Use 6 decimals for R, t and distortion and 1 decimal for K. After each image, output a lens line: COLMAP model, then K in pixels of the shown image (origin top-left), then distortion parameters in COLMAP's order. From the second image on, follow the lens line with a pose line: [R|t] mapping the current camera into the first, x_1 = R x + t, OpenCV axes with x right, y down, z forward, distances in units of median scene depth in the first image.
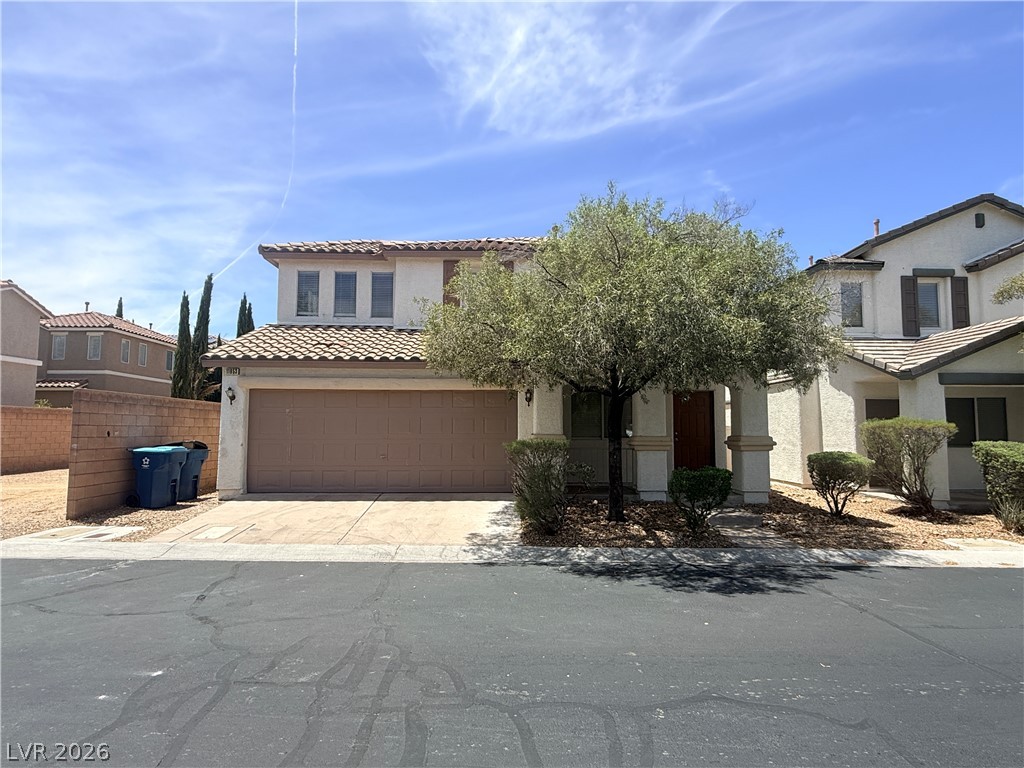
lens RADIAL K [[544.6, 0, 515.4], [0, 544.6, 389.2], [0, 0, 1]] dist [0.014908, 0.000231]
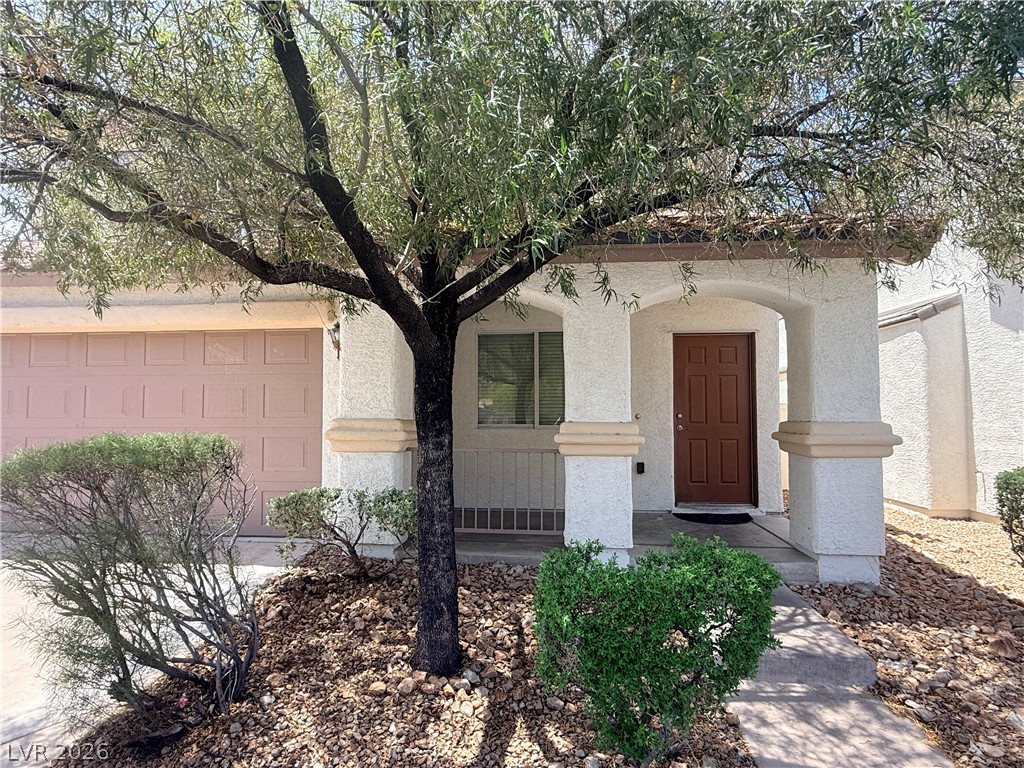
lens RADIAL K [[544.6, 0, 515.4], [0, 544.6, 389.2], [0, 0, 1]] dist [0.014908, 0.000231]
pose [[0.994556, -0.008259, -0.103877, 0.225396], [0.011420, 0.999488, 0.029873, 0.044211], [0.103577, -0.030897, 0.994141, 0.545268]]
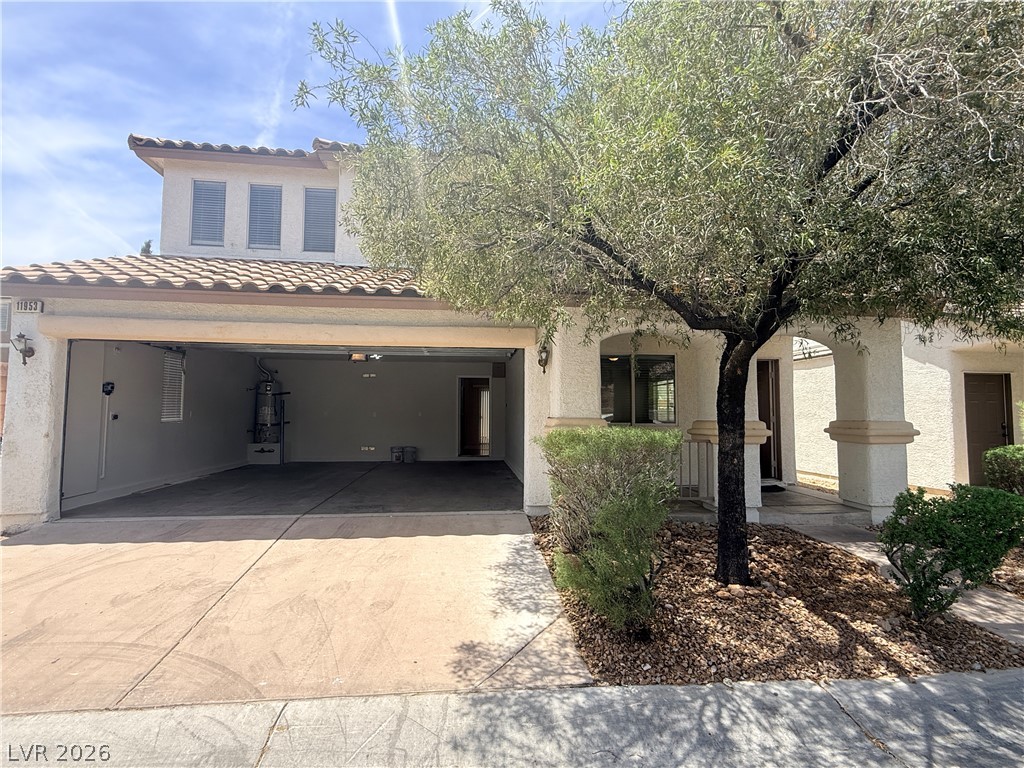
lens RADIAL K [[475.6, 0, 513.9], [0, 475.6, 388.2], [0, 0, 1]] dist [-0.004605, -0.000366]
pose [[0.996628, 0.006765, 0.081777, -0.053503], [-0.008424, 0.999765, 0.019954, 0.037933], [-0.081623, -0.020575, 0.996451, 0.460556]]
